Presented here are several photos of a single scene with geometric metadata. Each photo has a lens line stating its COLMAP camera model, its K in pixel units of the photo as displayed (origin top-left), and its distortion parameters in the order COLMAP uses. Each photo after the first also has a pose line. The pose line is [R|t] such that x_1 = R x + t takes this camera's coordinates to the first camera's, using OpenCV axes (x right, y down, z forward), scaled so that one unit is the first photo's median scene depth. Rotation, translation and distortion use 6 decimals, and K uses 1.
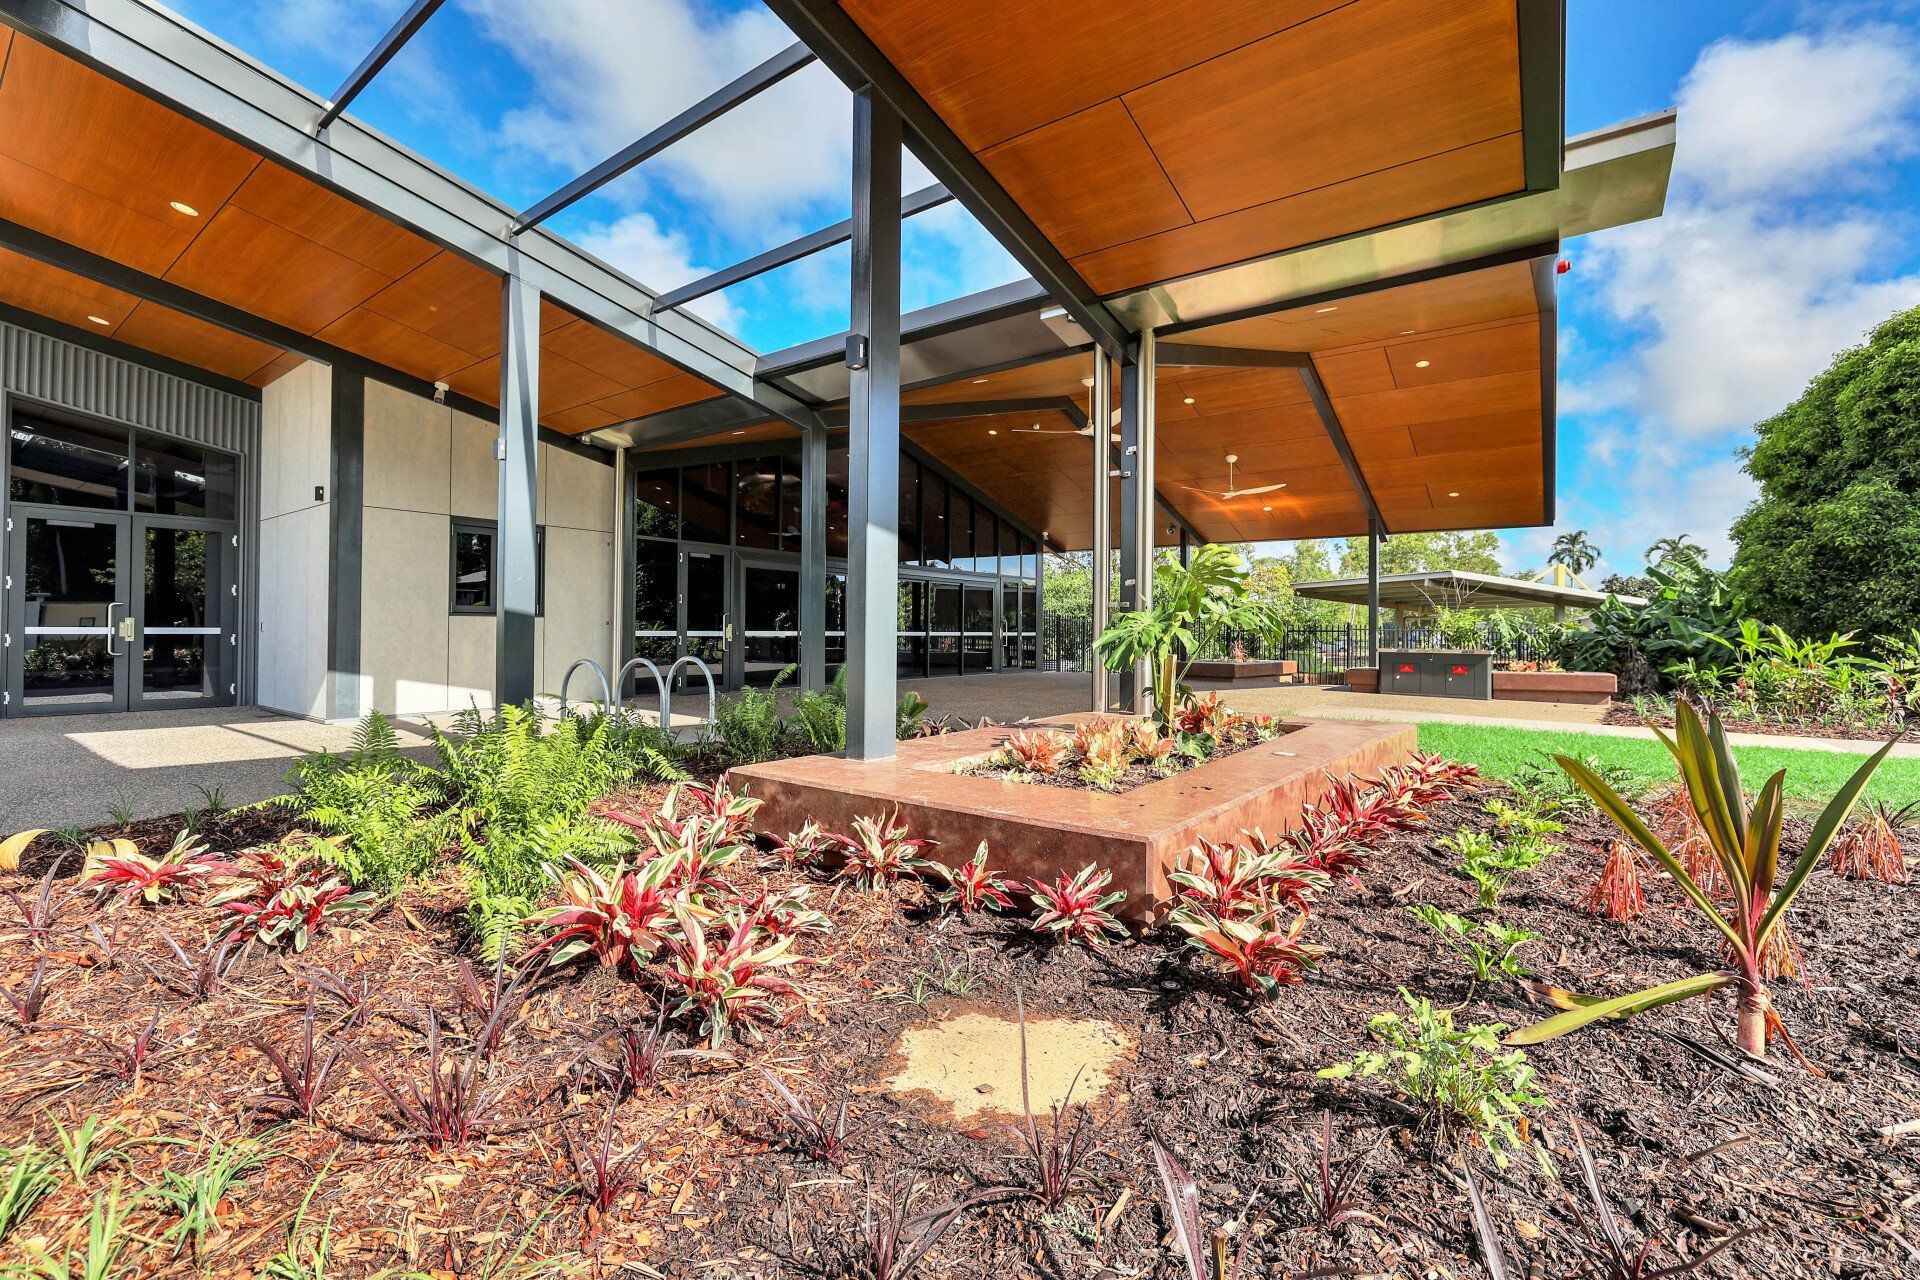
lens RADIAL K [[834.4, 0, 978.9], [0, 834.4, 634.2], [0, 0, 1]] dist [-0.001161, 0.000118]
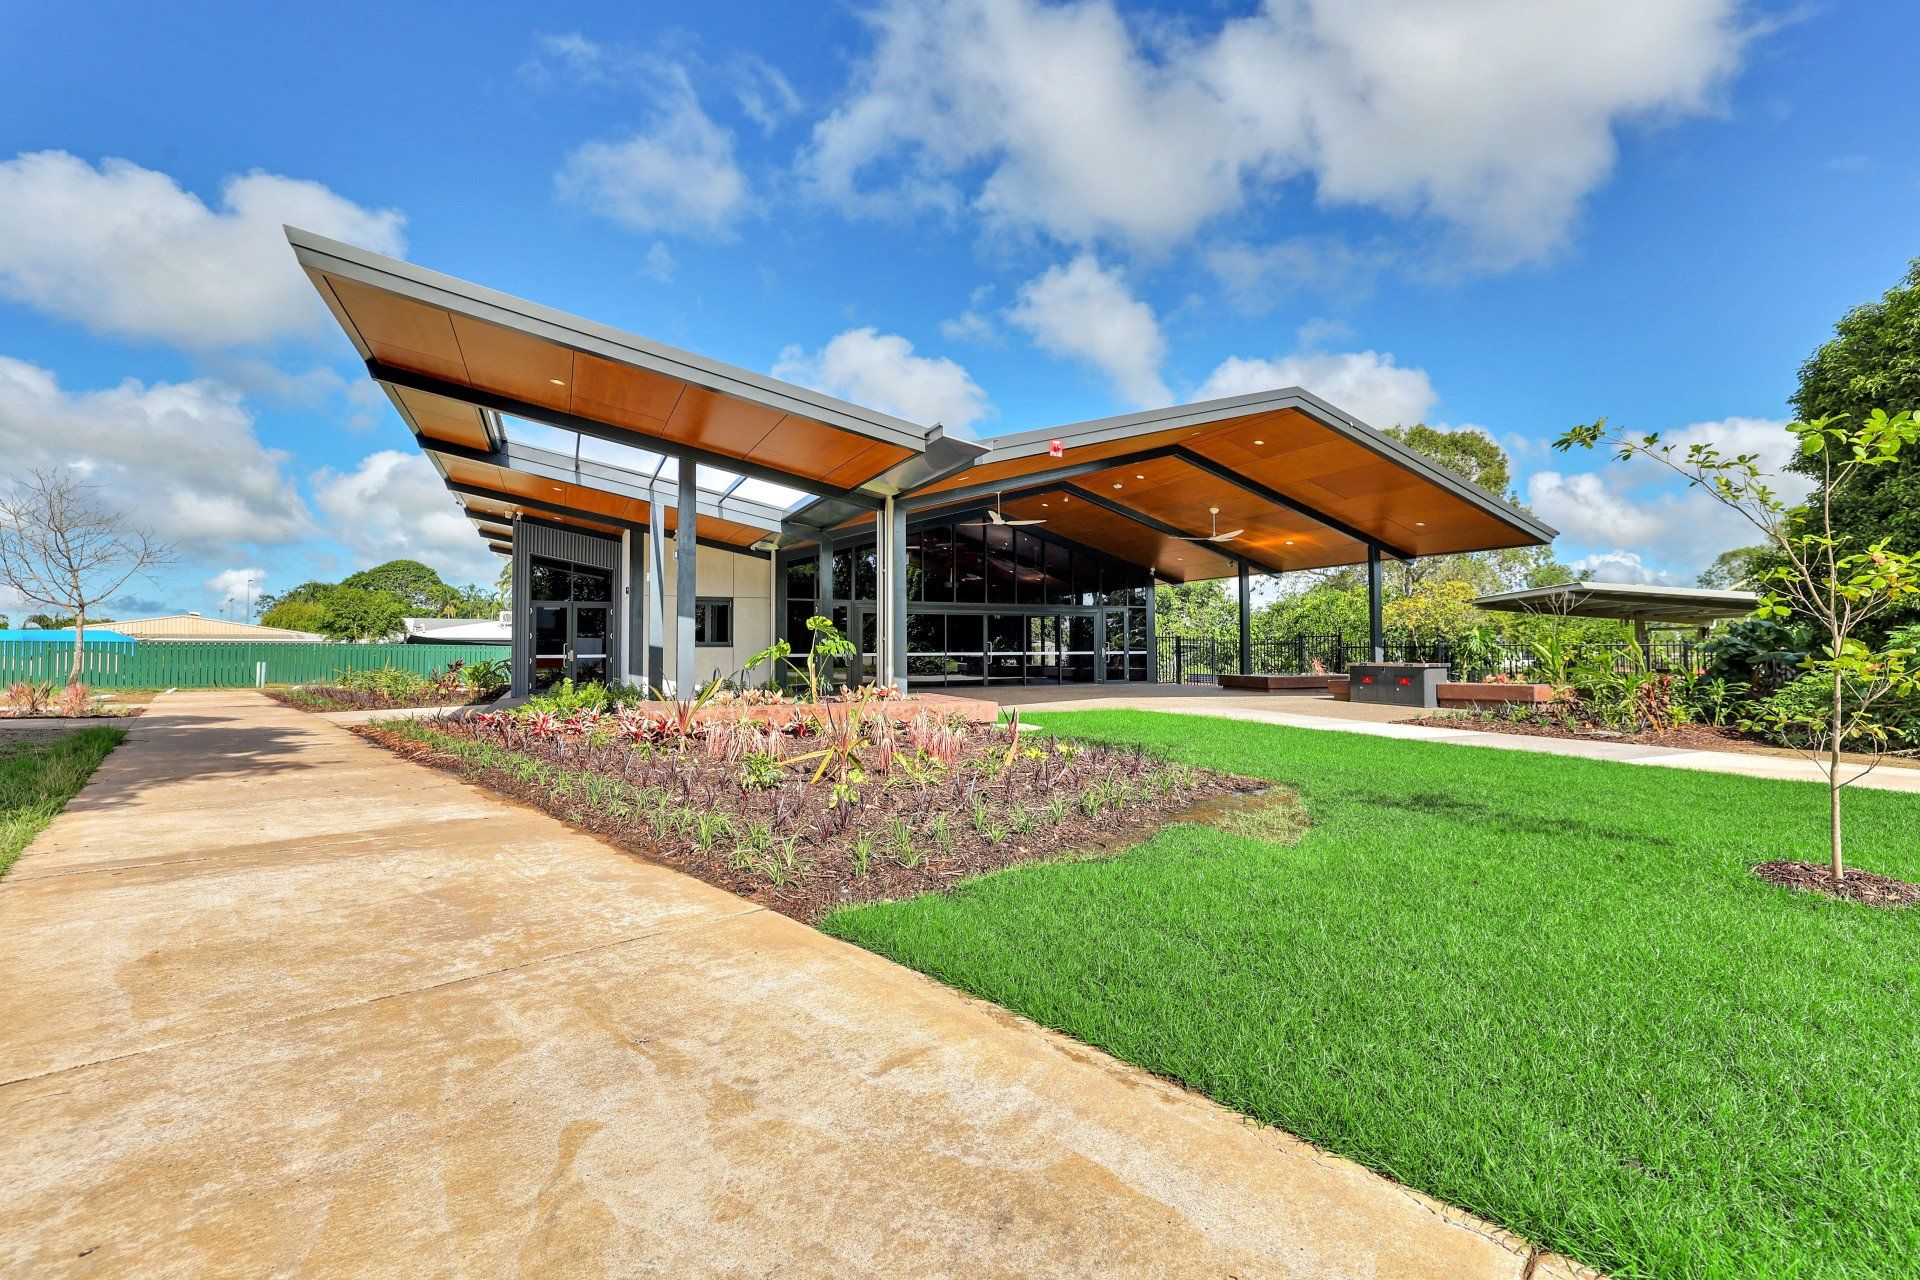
lens RADIAL K [[866.6, 0, 960.0], [0, 866.6, 640.0], [0, 0, 1]] dist [-0.001014, -0.000057]
pose [[0.880750, -0.015679, -0.473321, 0.705541], [0.010004, 0.999845, -0.014505, -0.004772], [0.473475, 0.008040, 0.880770, -0.373887]]
